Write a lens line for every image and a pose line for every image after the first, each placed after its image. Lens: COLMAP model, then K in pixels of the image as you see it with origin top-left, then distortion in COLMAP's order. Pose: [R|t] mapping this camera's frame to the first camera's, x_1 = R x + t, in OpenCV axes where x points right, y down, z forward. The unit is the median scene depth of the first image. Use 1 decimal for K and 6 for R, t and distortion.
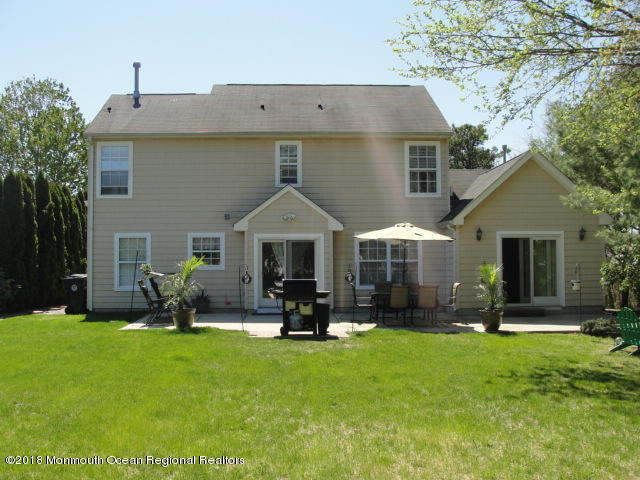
lens RADIAL K [[728.4, 0, 320.0], [0, 728.4, 240.0], [0, 0, 1]] dist [-0.205584, 0.242574]
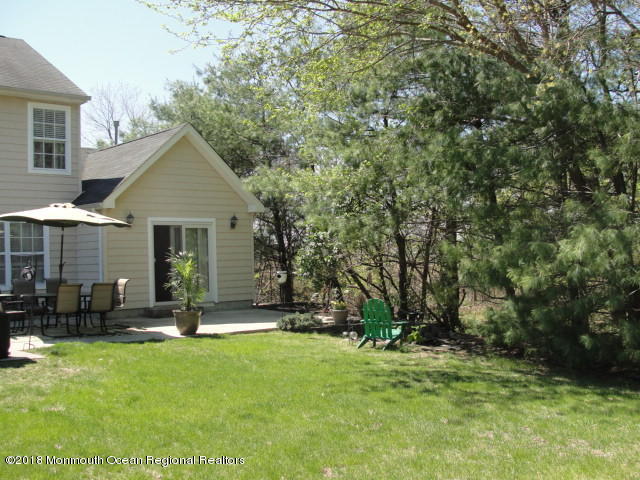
lens RADIAL K [[728.4, 0, 320.0], [0, 728.4, 240.0], [0, 0, 1]] dist [-0.205584, 0.242574]
pose [[0.748871, 0.001263, 0.662715, -0.159840], [-0.004523, 0.999985, 0.003204, 0.010728], [-0.662700, -0.005397, 0.748865, 0.219613]]
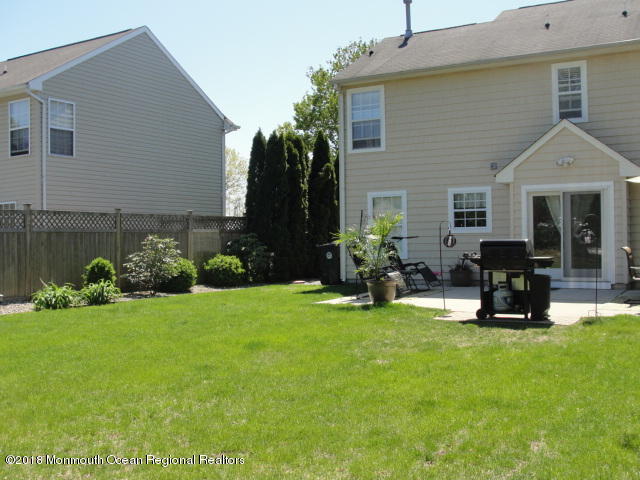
lens RADIAL K [[728.4, 0, 320.0], [0, 728.4, 240.0], [0, 0, 1]] dist [-0.205584, 0.242574]
pose [[0.826123, -0.007548, -0.563439, 0.160996], [0.028441, 0.999194, 0.028315, 0.021460], [0.562771, -0.039417, 0.825672, 0.239698]]
